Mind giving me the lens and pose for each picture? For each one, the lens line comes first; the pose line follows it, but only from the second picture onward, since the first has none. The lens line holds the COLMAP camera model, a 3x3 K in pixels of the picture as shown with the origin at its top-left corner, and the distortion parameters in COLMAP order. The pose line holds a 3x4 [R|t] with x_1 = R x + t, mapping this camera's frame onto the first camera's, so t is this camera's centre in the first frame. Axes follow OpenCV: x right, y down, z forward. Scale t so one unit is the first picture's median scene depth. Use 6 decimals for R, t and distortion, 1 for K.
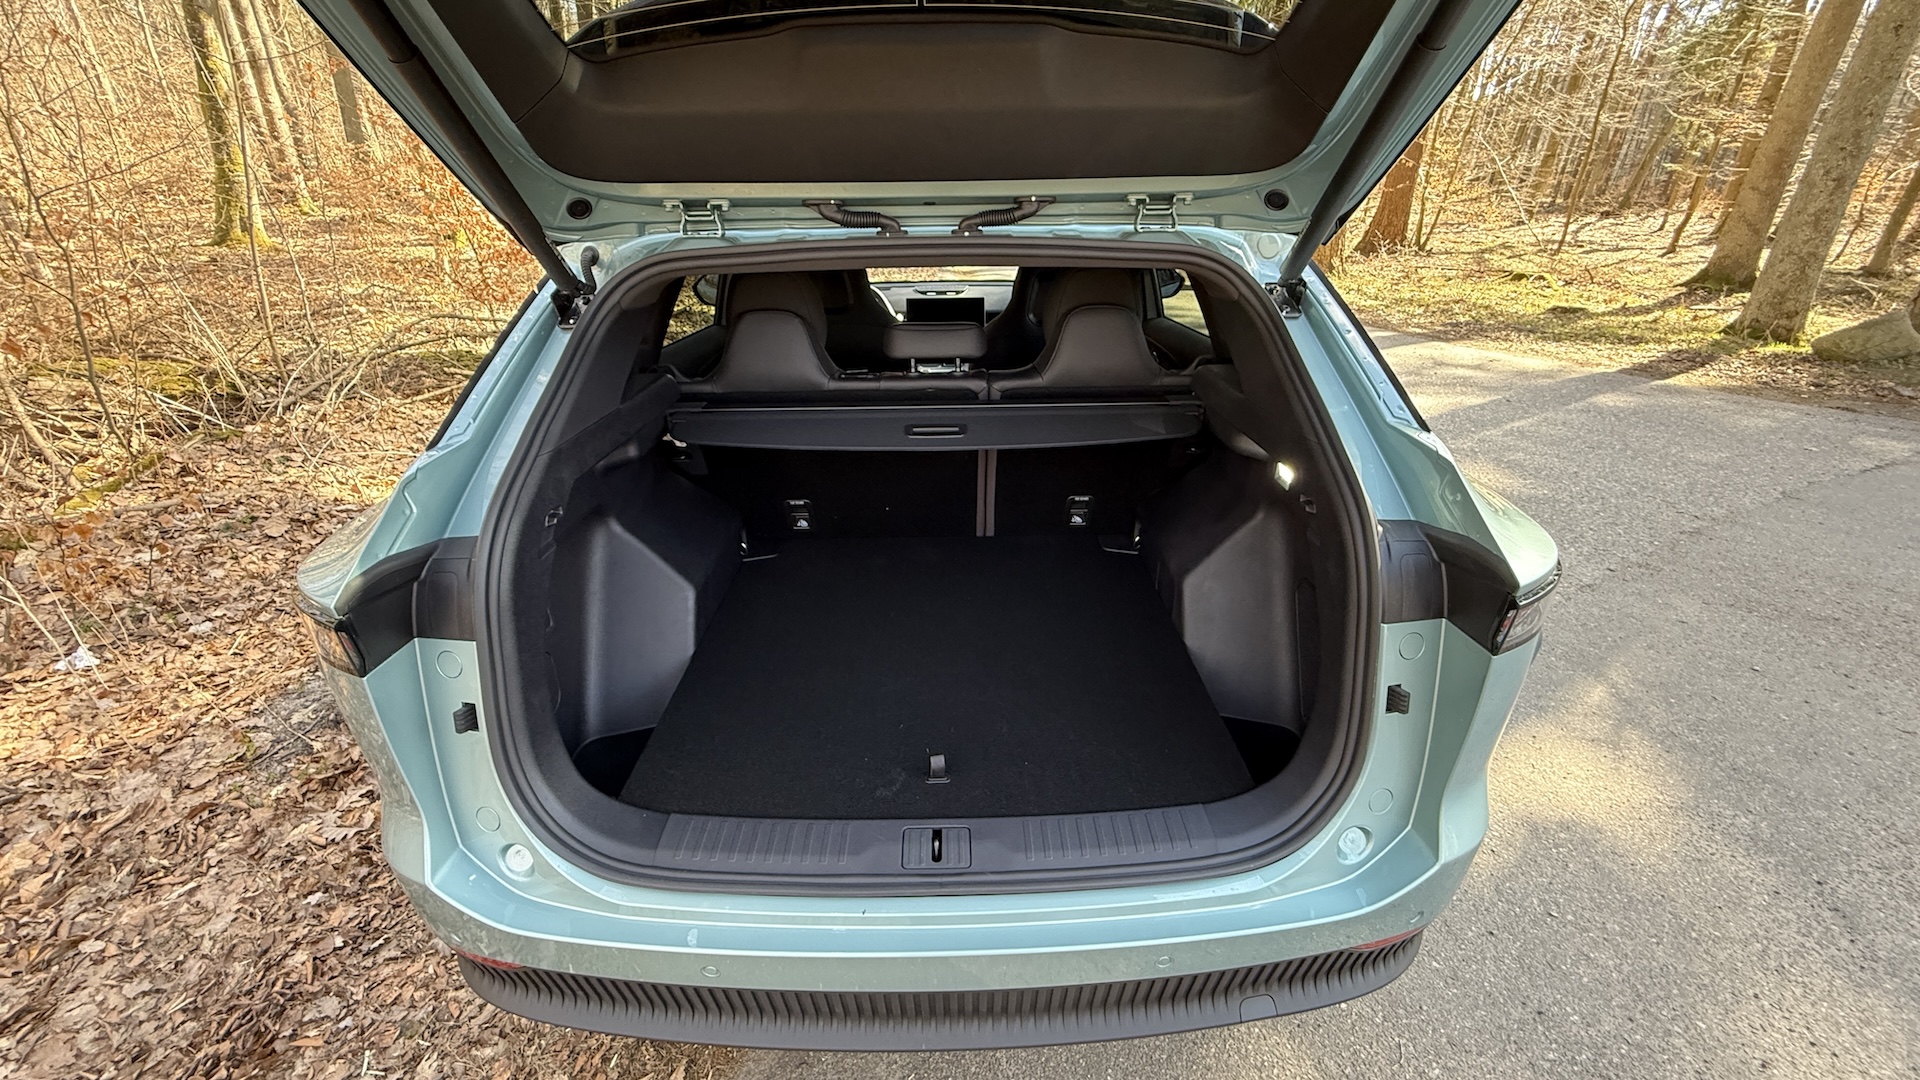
lens RADIAL K [[774.1, 0, 972.6], [0, 774.1, 530.9], [0, 0, 1]] dist [0.000367, 0.000310]
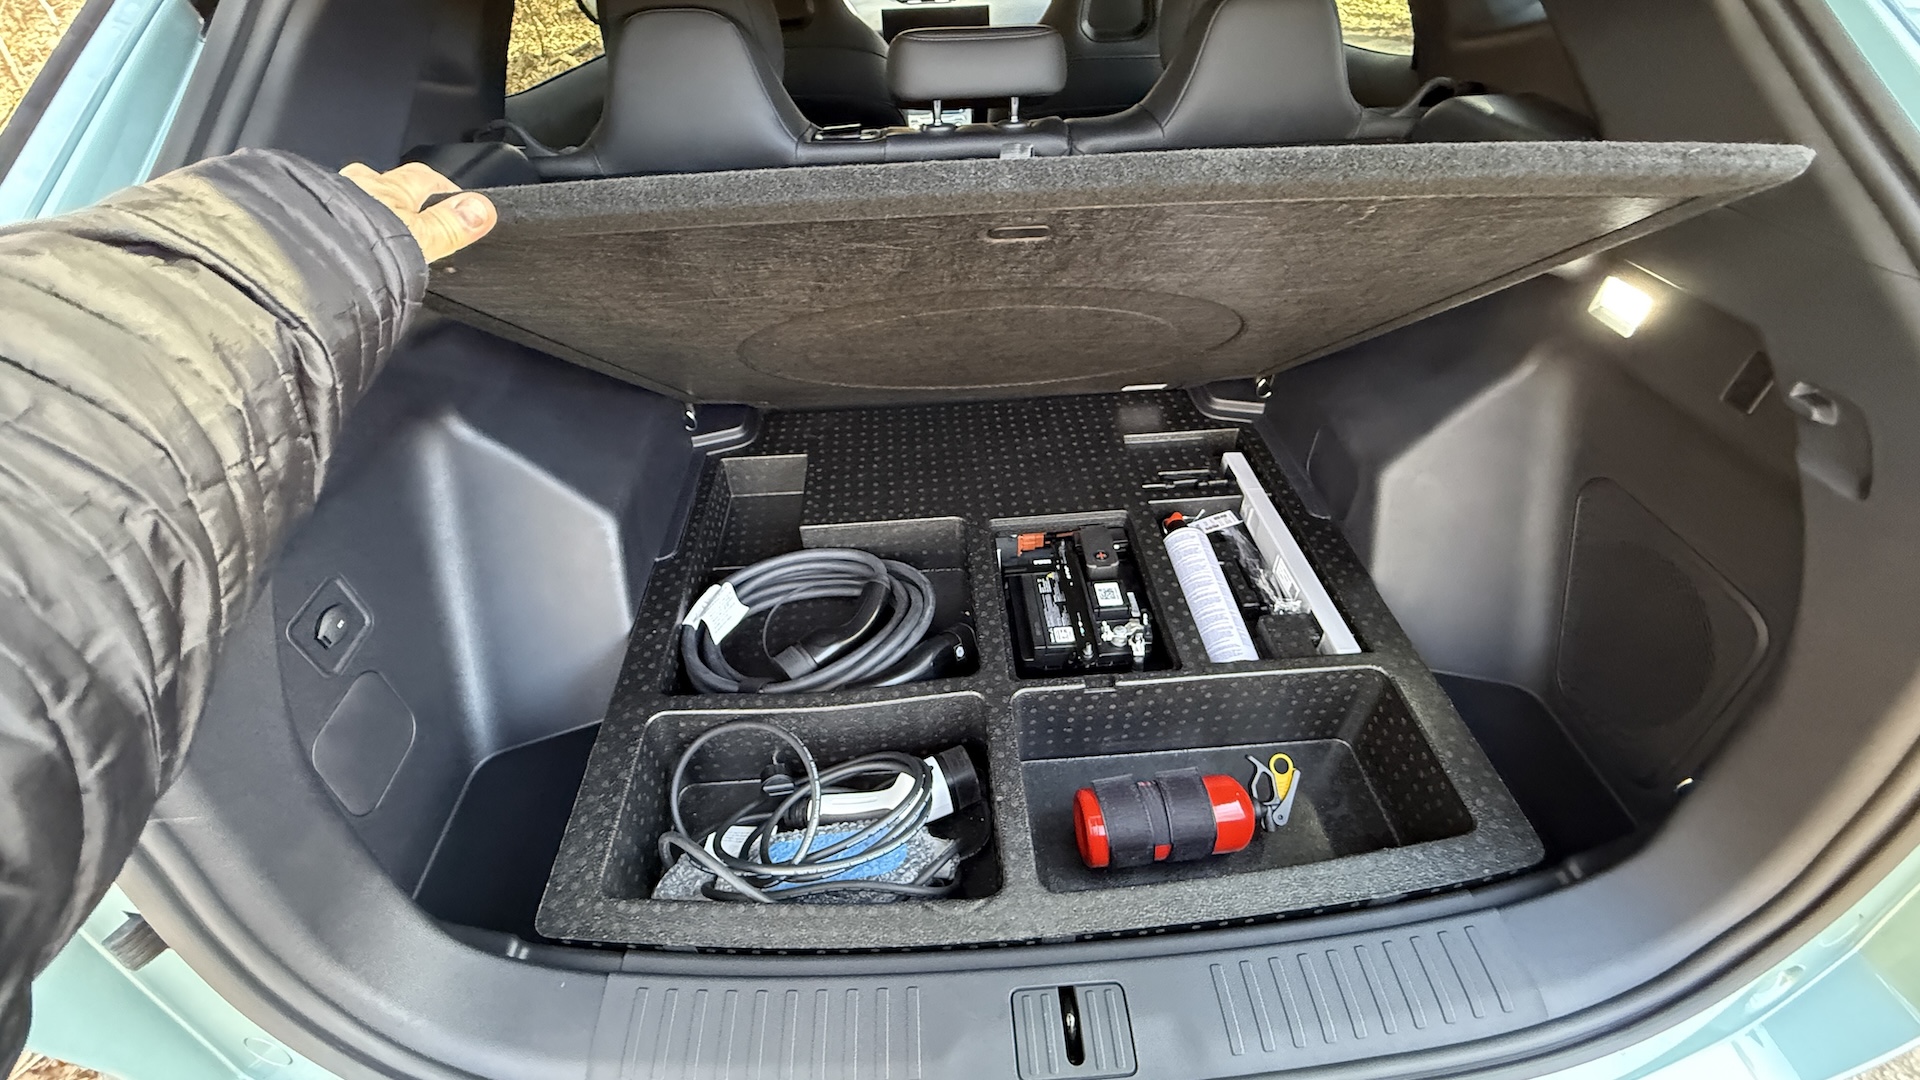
lens RADIAL K [[774.1, 0, 972.6], [0, 774.1, 530.9], [0, 0, 1]] dist [0.000367, 0.000310]
pose [[0.998954, -0.039728, 0.022629, -0.084959], [0.031815, 0.959473, 0.279998, -0.082026], [-0.032835, -0.278985, 0.959734, 0.389309]]
